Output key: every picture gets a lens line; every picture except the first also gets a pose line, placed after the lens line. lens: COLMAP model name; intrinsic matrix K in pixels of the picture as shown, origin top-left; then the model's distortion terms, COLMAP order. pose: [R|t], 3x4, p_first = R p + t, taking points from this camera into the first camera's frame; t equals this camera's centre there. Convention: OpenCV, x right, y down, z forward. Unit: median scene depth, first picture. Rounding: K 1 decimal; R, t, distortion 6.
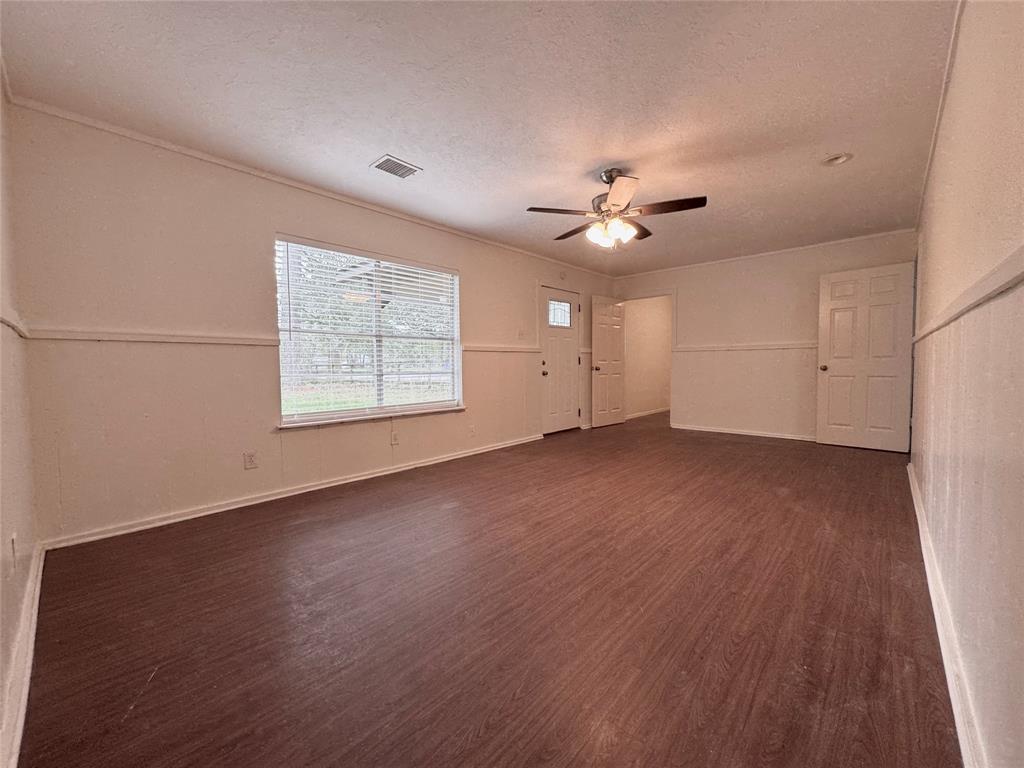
lens RADIAL K [[406.3, 0, 512.0], [0, 406.3, 384.0], [0, 0, 1]] dist [-0.001591, 0.000060]
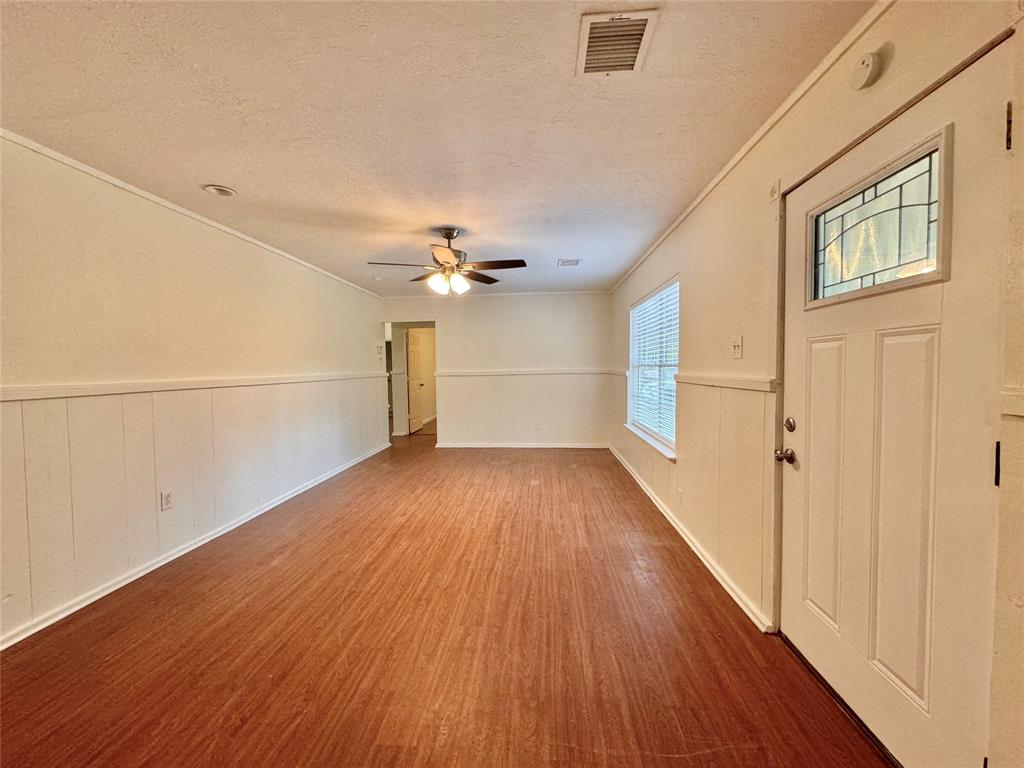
lens RADIAL K [[406.3, 0, 512.0], [0, 406.3, 384.0], [0, 0, 1]] dist [-0.001591, 0.000060]
pose [[-0.781293, 0.041726, -0.622768, 0.767288], [-0.014187, 0.996318, 0.084553, -0.183322], [0.624003, 0.074896, -0.777824, 1.870698]]
